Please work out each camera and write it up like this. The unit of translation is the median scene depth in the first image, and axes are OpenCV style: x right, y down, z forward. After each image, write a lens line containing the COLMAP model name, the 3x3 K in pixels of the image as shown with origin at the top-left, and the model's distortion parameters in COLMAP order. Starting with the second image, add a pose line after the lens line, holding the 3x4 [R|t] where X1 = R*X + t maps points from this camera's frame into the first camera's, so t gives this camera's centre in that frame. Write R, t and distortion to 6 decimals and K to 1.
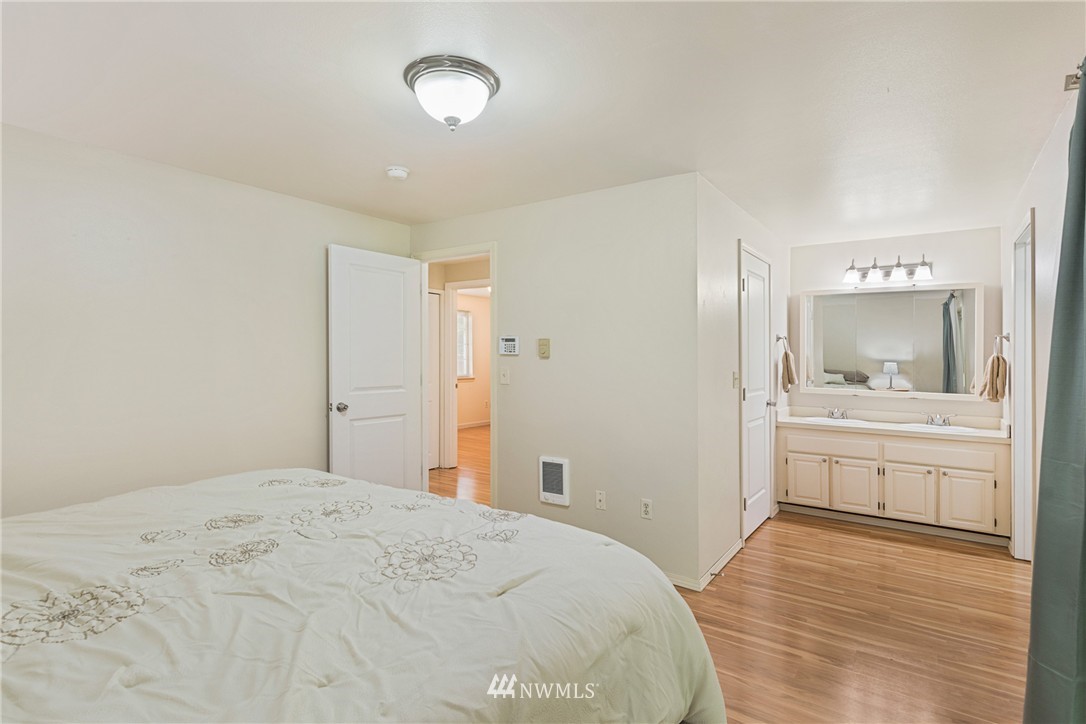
lens RADIAL K [[532.3, 0, 543.0], [0, 532.3, 362.0], [0, 0, 1]] dist [-0.000065, -0.000076]
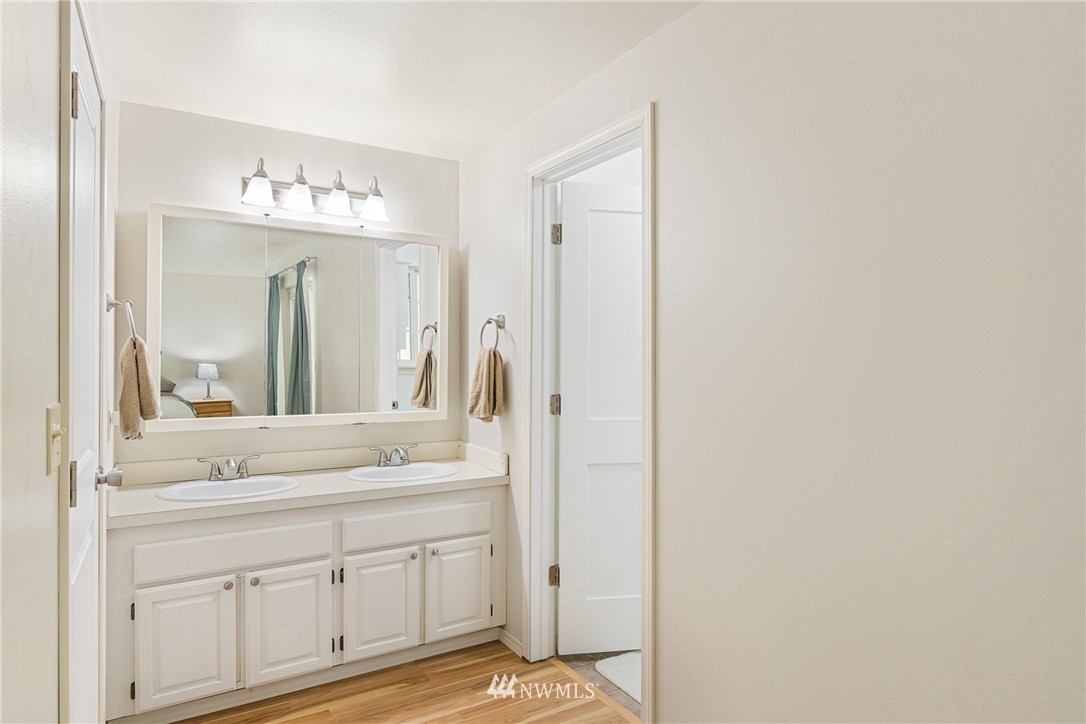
lens RADIAL K [[619.4, 0, 543.0], [0, 619.4, 362.0], [0, 0, 1]] dist [0.002907, -0.000208]
pose [[0.393050, -0.003104, 0.919512, 0.162484], [0.005448, 0.999985, 0.001047, 0.000900], [-0.919501, 0.004598, 0.393061, 0.567658]]
